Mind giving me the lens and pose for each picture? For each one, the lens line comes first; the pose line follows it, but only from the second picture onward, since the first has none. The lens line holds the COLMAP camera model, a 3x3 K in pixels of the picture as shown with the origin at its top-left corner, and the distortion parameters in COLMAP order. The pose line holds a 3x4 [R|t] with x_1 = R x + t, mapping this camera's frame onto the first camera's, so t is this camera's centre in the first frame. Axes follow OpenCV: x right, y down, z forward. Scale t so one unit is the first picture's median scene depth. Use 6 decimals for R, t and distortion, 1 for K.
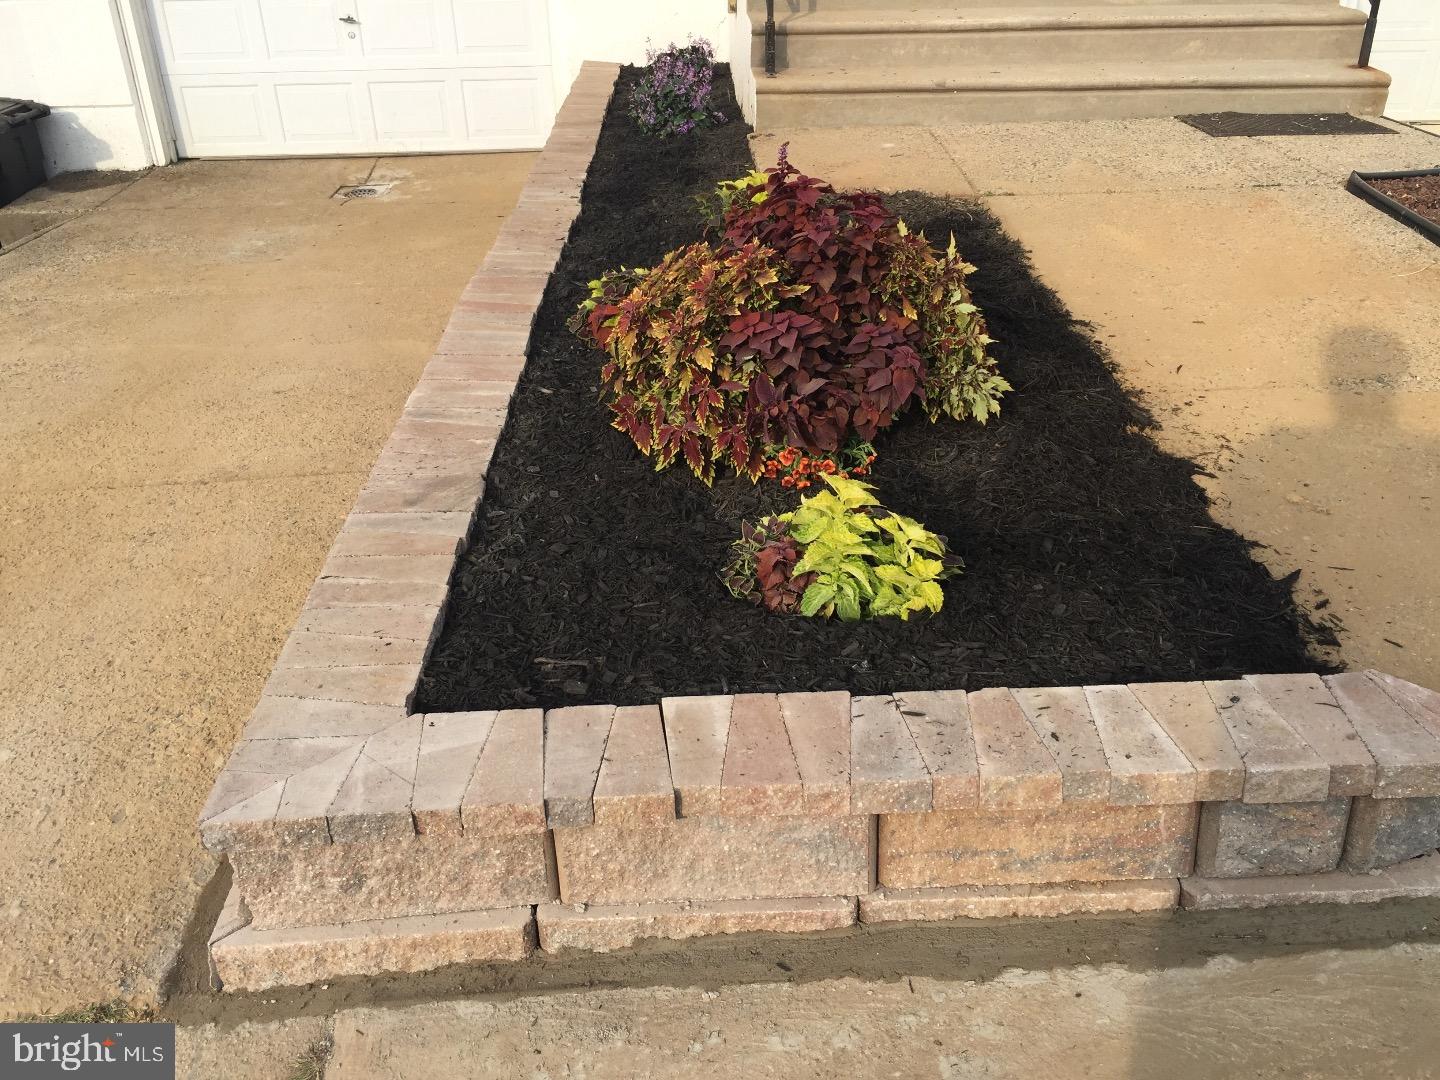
lens RADIAL K [[1364.5, 0, 741.1], [0, 1364.5, 536.2], [0, 0, 1]] dist [0.137258, -0.259306]
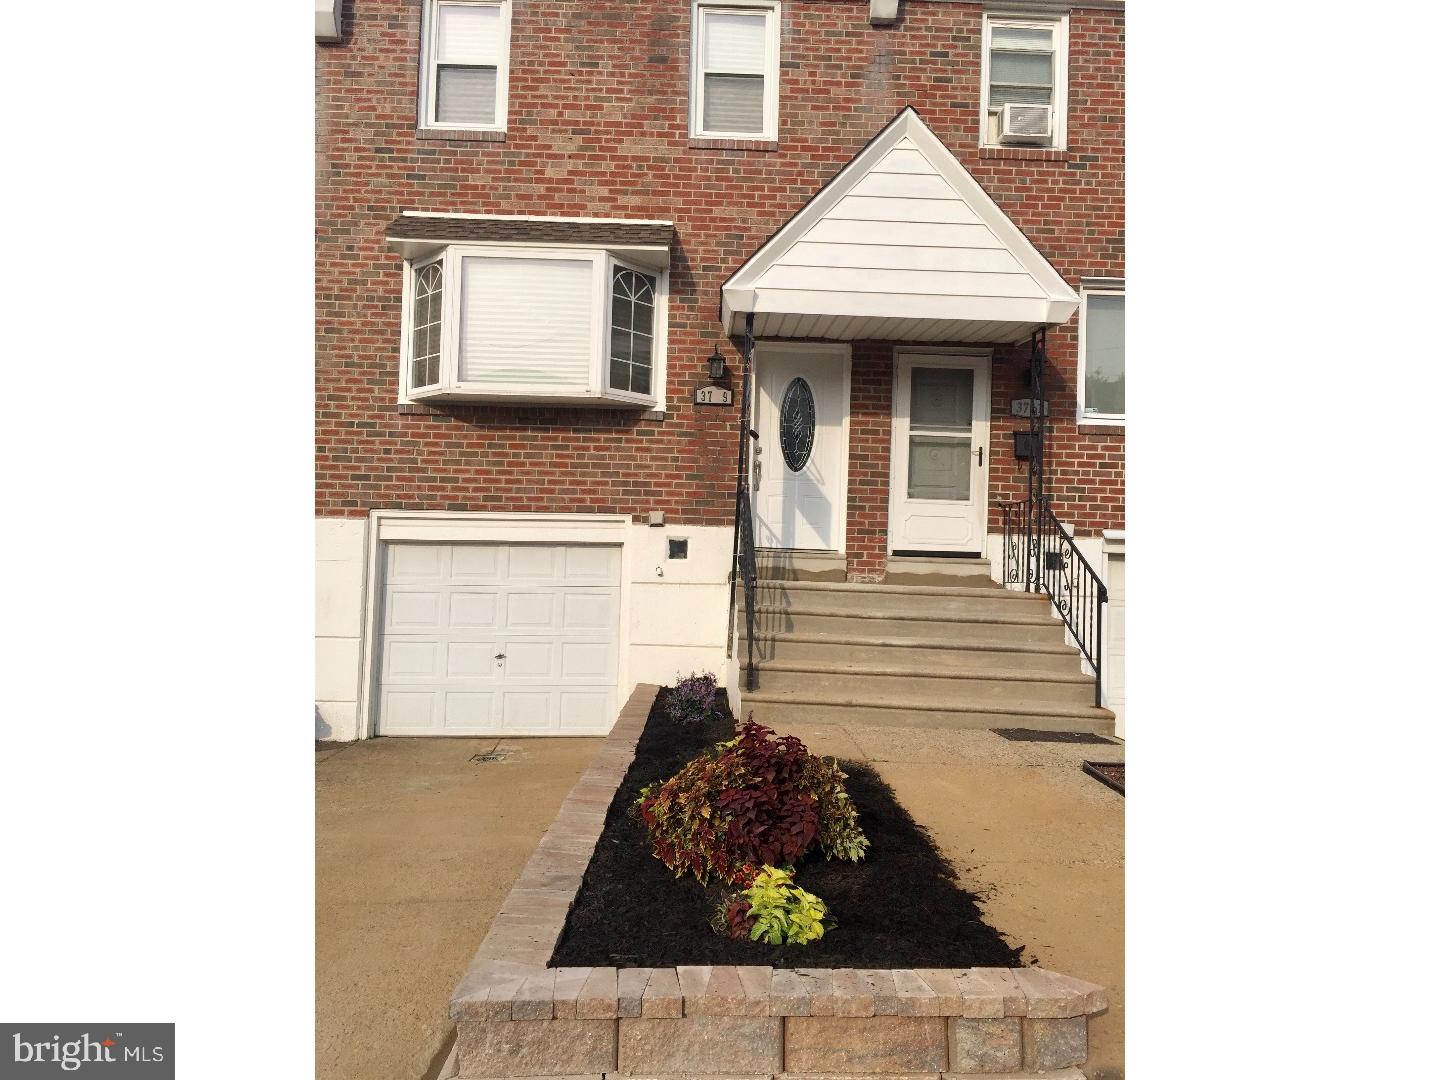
lens RADIAL K [[1364.5, 0, 741.1], [0, 1364.5, 536.2], [0, 0, 1]] dist [0.137258, -0.259306]
pose [[0.999182, 0.040251, -0.003871, 0.014456], [-0.037546, 0.887930, -0.458445, 0.406700], [-0.015016, 0.458215, 0.888715, -0.890600]]
